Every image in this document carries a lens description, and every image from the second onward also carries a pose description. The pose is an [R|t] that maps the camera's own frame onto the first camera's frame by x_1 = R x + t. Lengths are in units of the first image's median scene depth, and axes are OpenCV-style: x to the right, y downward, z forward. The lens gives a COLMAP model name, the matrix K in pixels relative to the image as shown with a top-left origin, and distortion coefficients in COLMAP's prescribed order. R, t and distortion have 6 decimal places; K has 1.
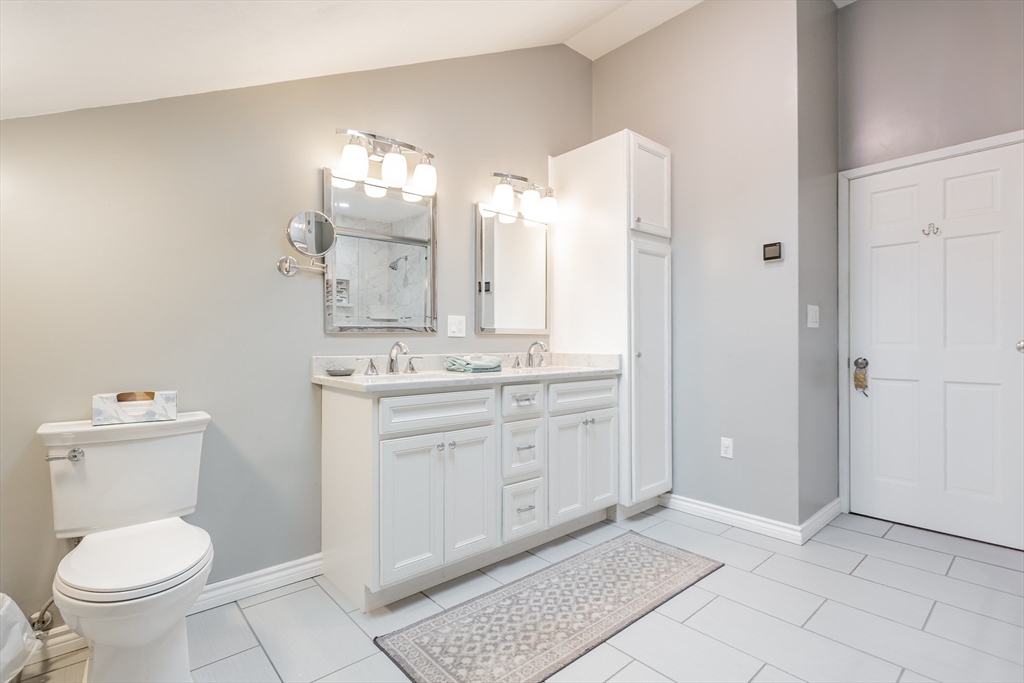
lens RADIAL K [[487.1, 0, 511.7], [0, 487.1, 339.7], [0, 0, 1]] dist [0.002601, 0.003481]
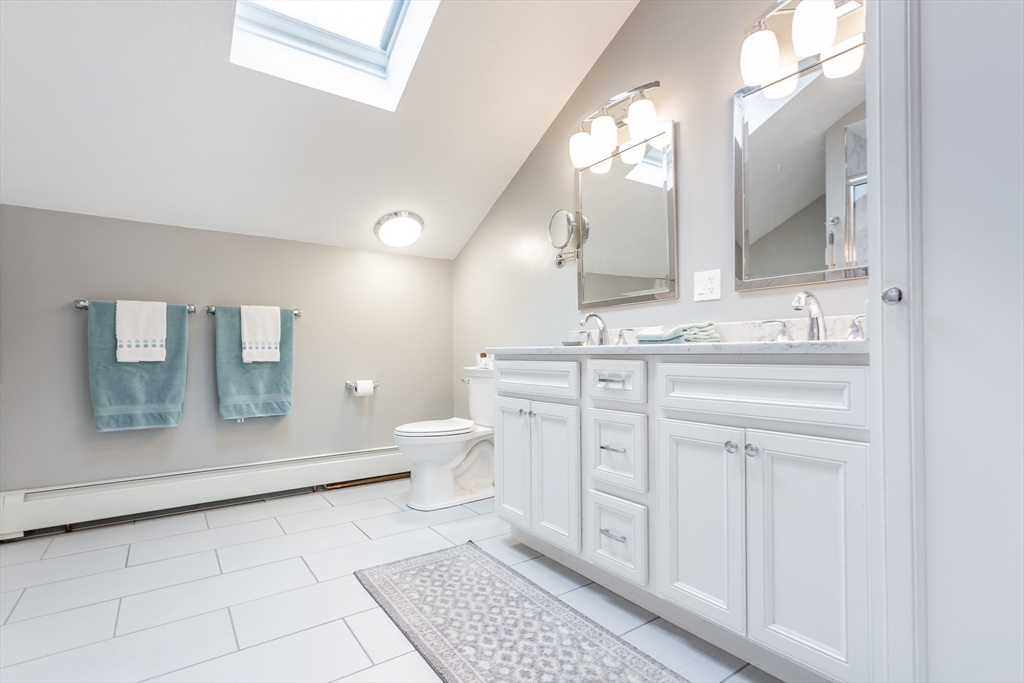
lens RADIAL K [[487.1, 0, 511.9], [0, 487.1, 351.3], [0, 0, 1]] dist [0.002601, 0.003481]
pose [[-0.110737, -0.003028, -0.993845, 0.871678], [0.012185, 0.999916, -0.004405, 0.094700], [0.993775, -0.012598, -0.110691, 1.089781]]
